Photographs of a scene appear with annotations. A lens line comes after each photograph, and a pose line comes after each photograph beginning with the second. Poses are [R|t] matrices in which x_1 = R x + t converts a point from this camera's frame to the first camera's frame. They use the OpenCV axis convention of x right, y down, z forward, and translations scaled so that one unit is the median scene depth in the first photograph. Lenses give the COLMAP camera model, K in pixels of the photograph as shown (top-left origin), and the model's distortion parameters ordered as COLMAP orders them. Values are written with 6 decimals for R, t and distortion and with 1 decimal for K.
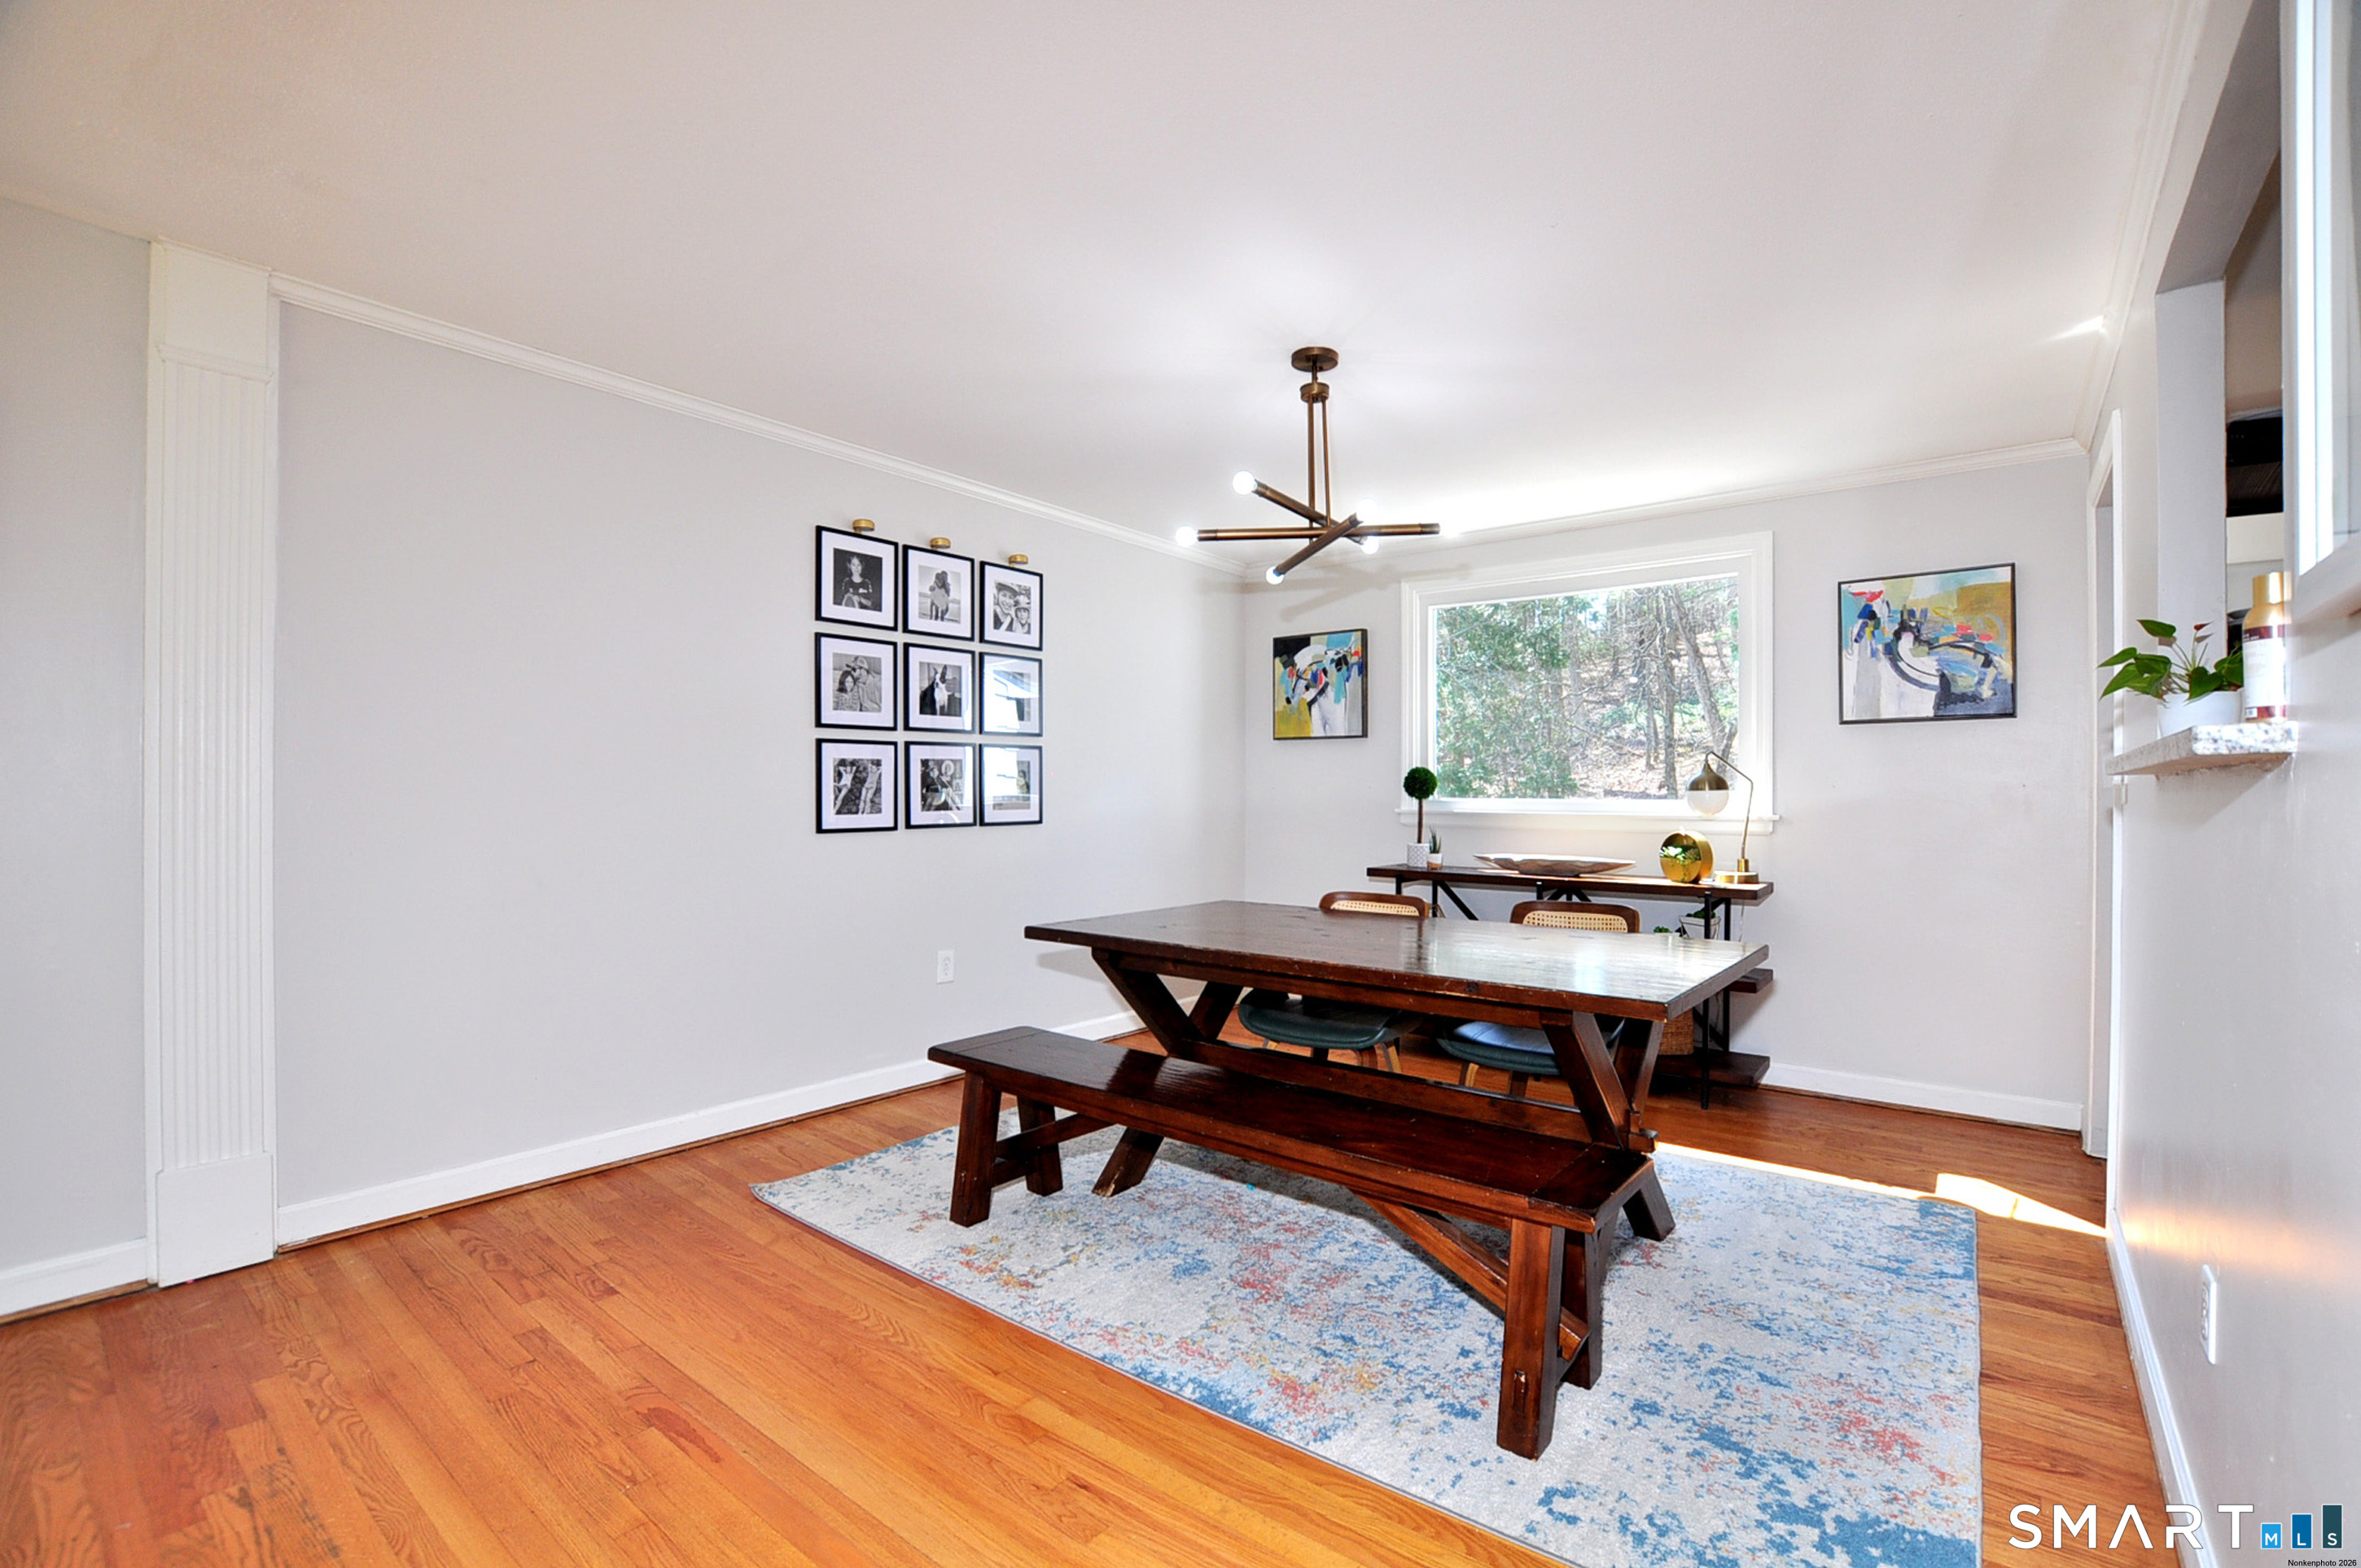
lens RADIAL K [[1047.1, 0, 1178.6], [0, 1047.1, 776.8], [0, 0, 1]] dist [-0.030866, 0.000597]
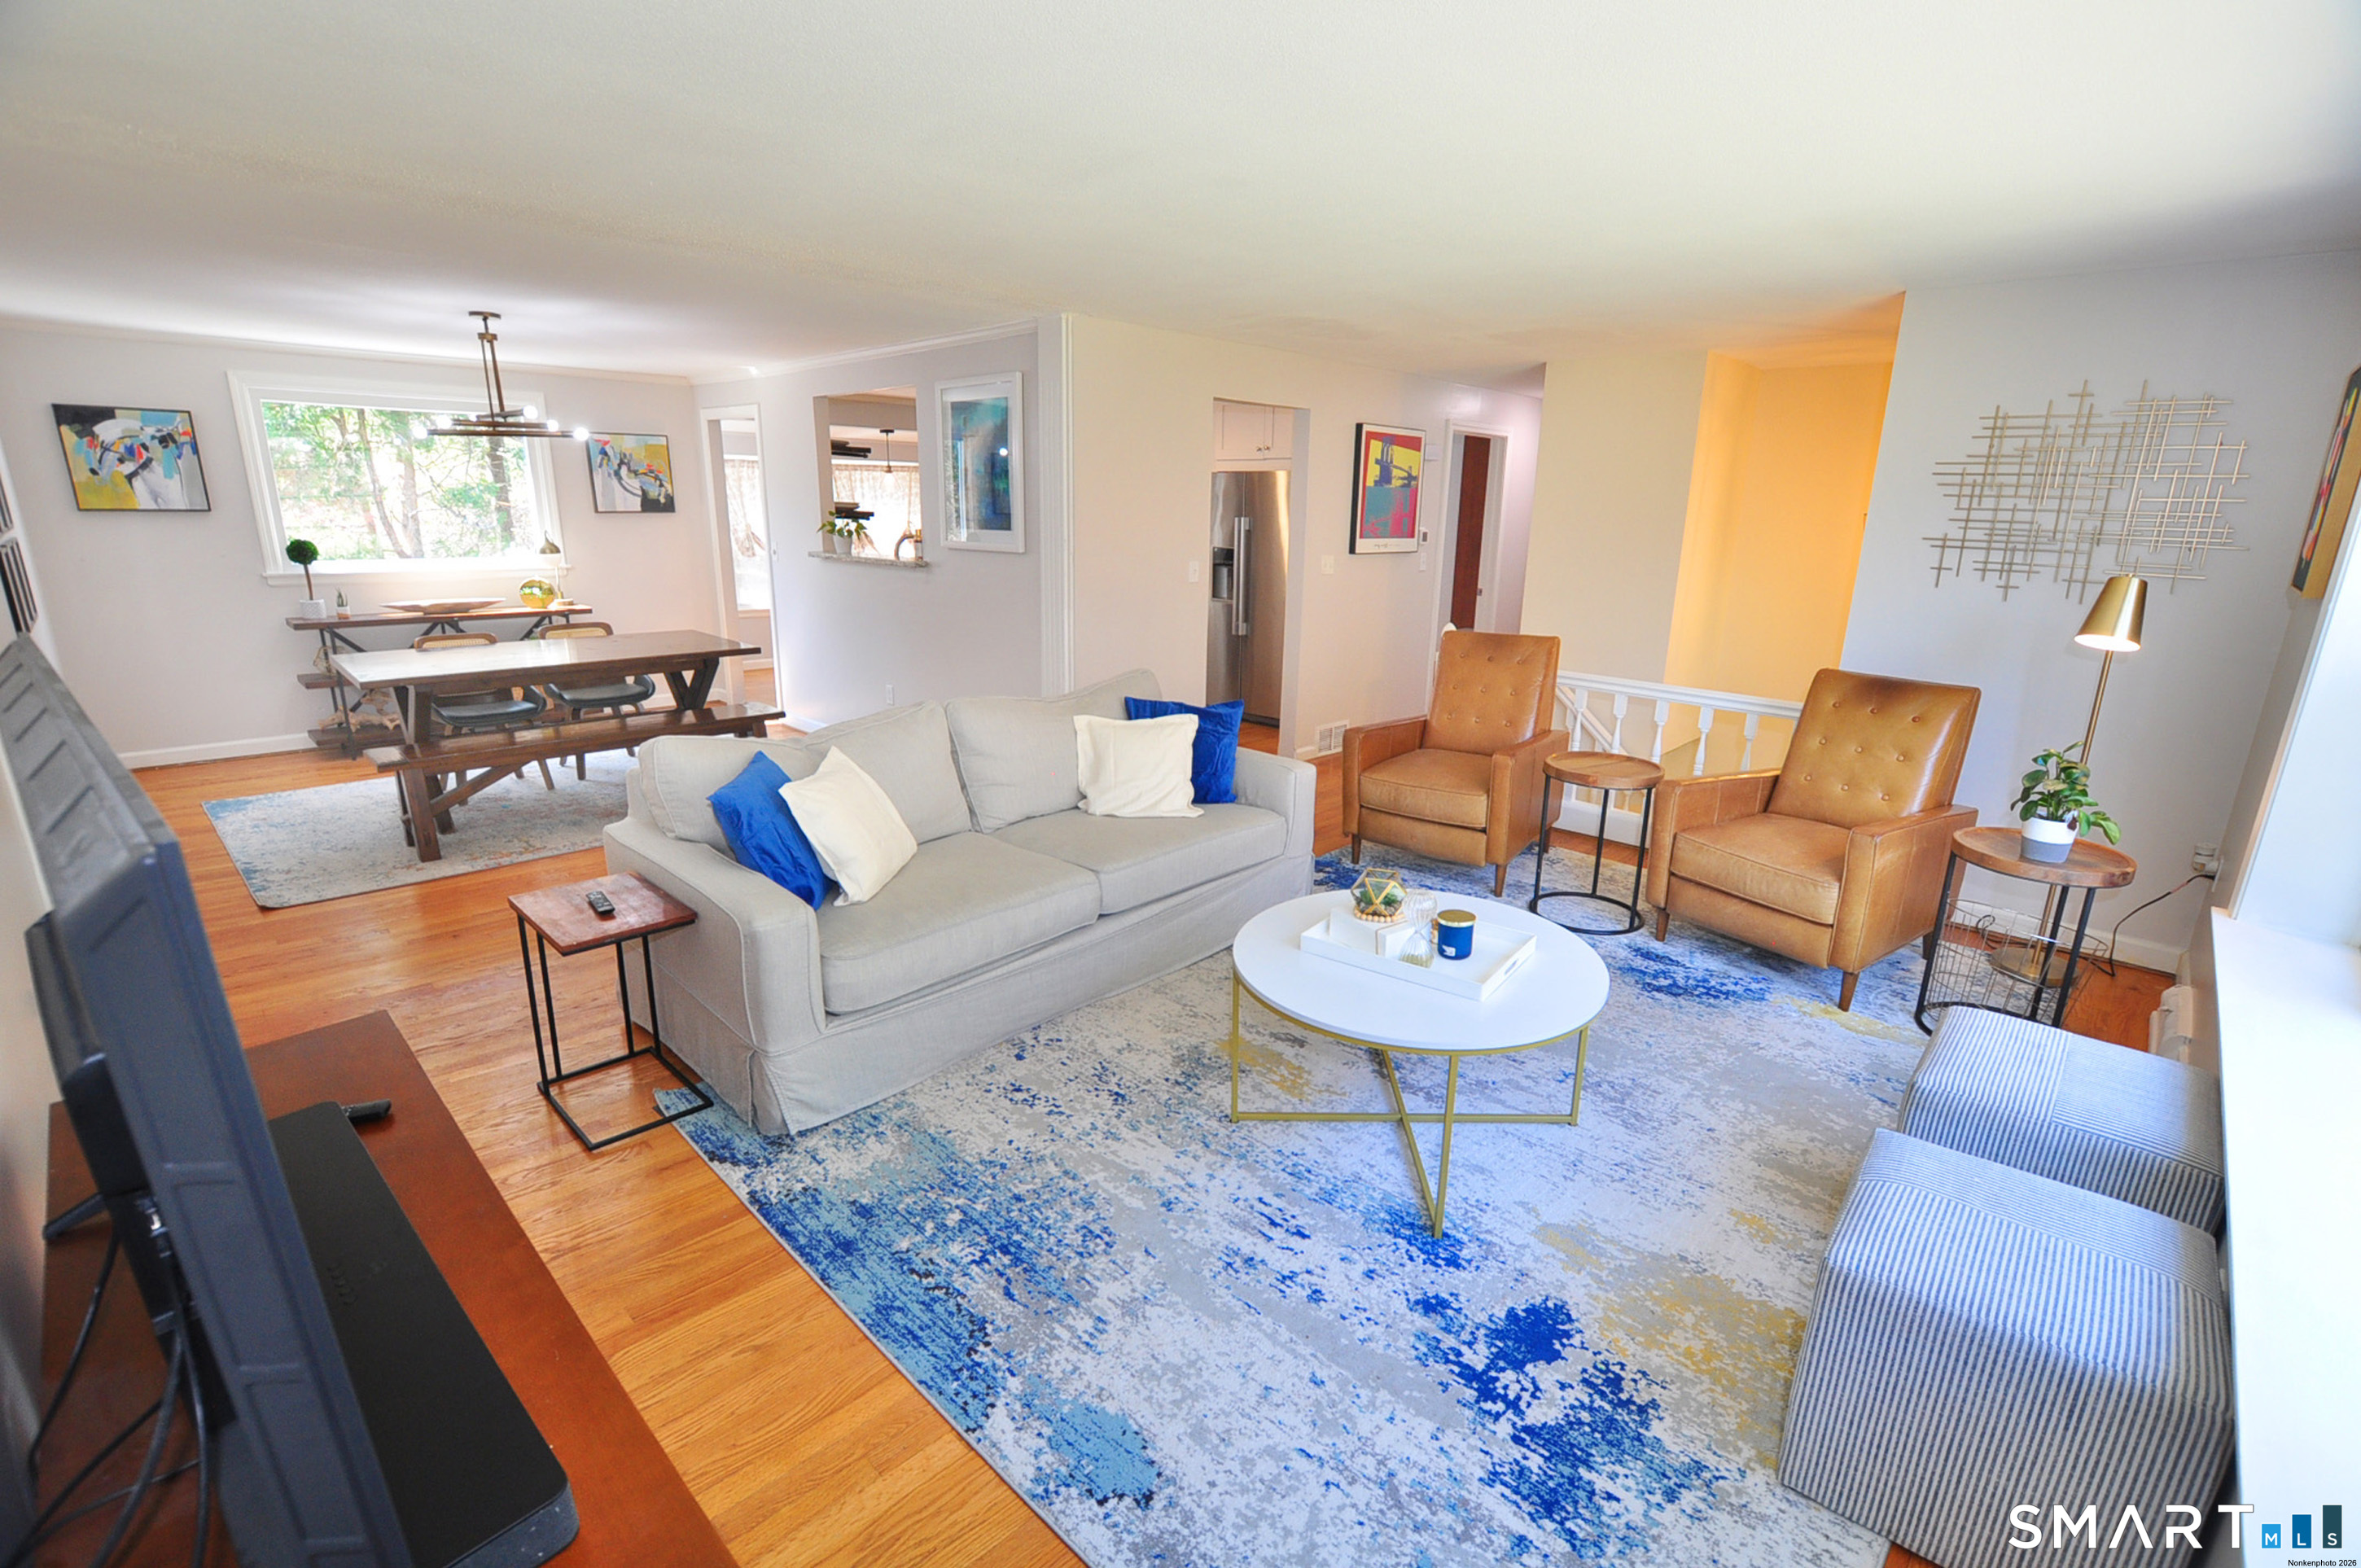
lens RADIAL K [[1047.1, 0, 1196.3], [0, 1047.1, 793.1], [0, 0, 1]] dist [-0.030866, 0.000597]
pose [[0.070443, -0.266155, 0.961353, -1.059066], [-0.038209, 0.962320, 0.269222, -0.096304], [-0.996784, -0.055697, 0.057619, -0.176921]]
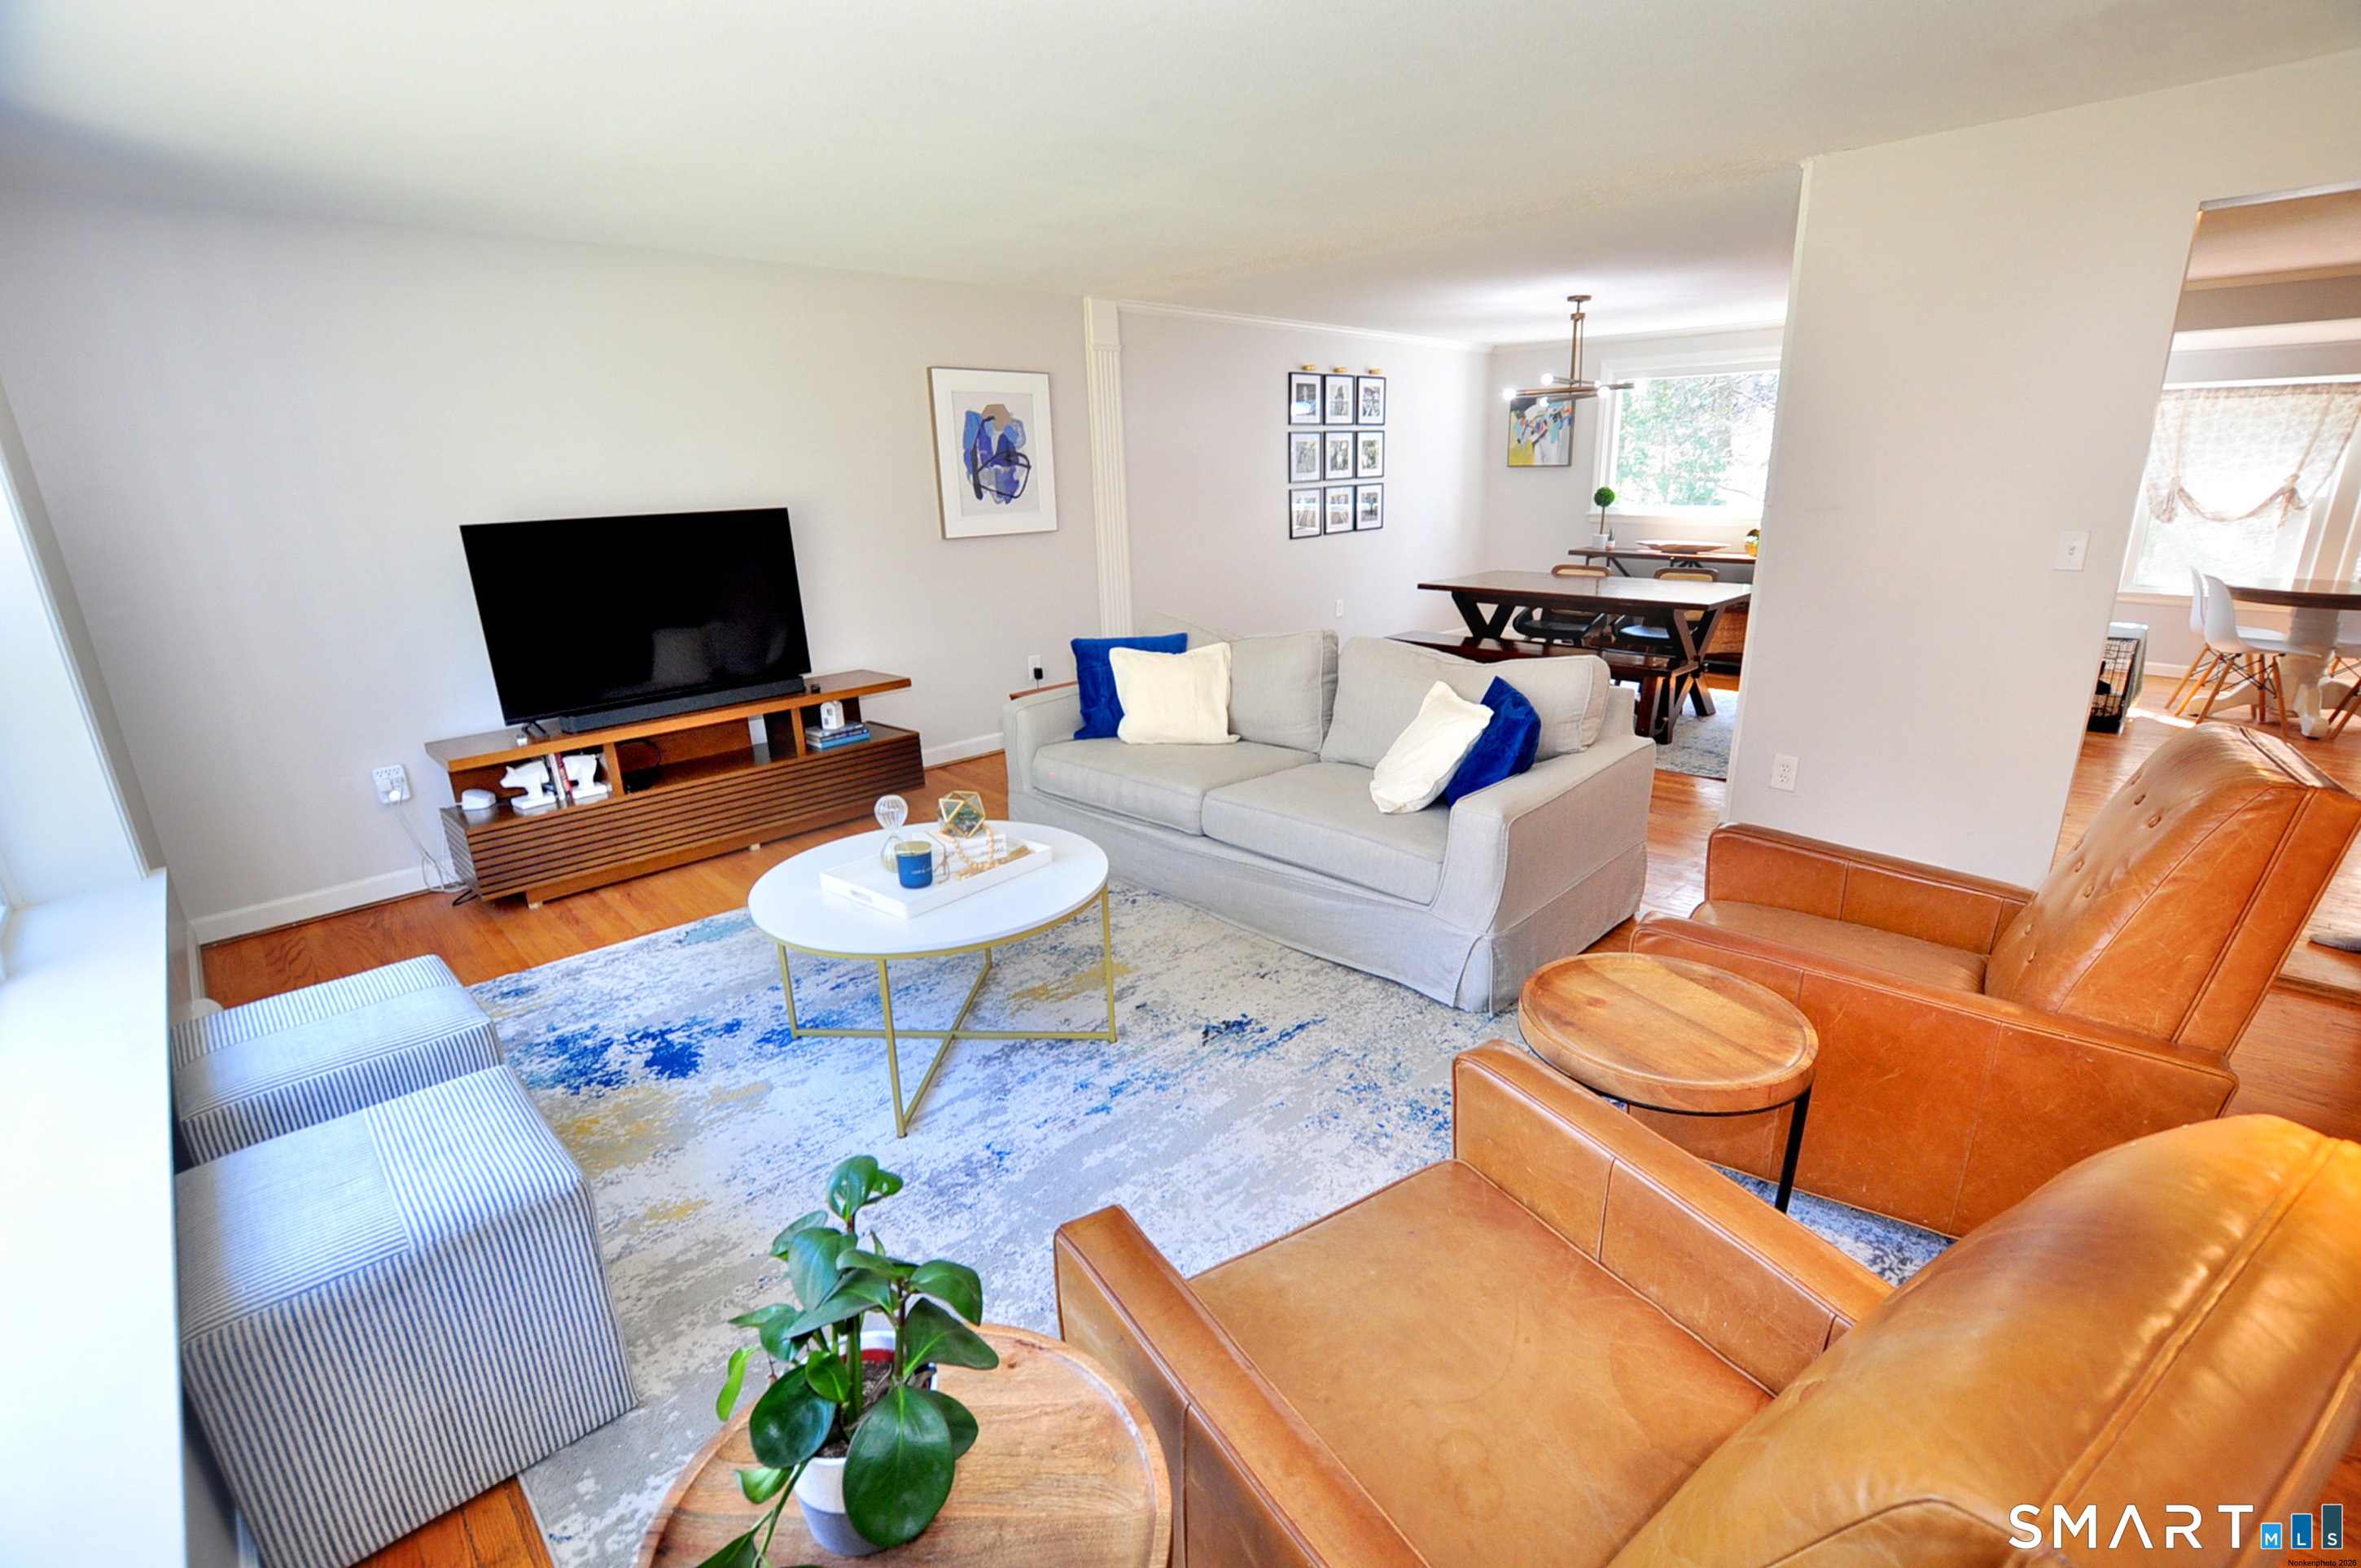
lens RADIAL K [[1047.1, 0, 1178.1], [0, 1047.1, 787.3], [0, 0, 1]] dist [-0.030866, 0.000597]
pose [[0.992530, 0.003808, -0.121942, -0.259758], [0.033572, 0.952399, 0.302999, -0.085456], [0.117291, -0.304830, 0.945157, -0.847568]]
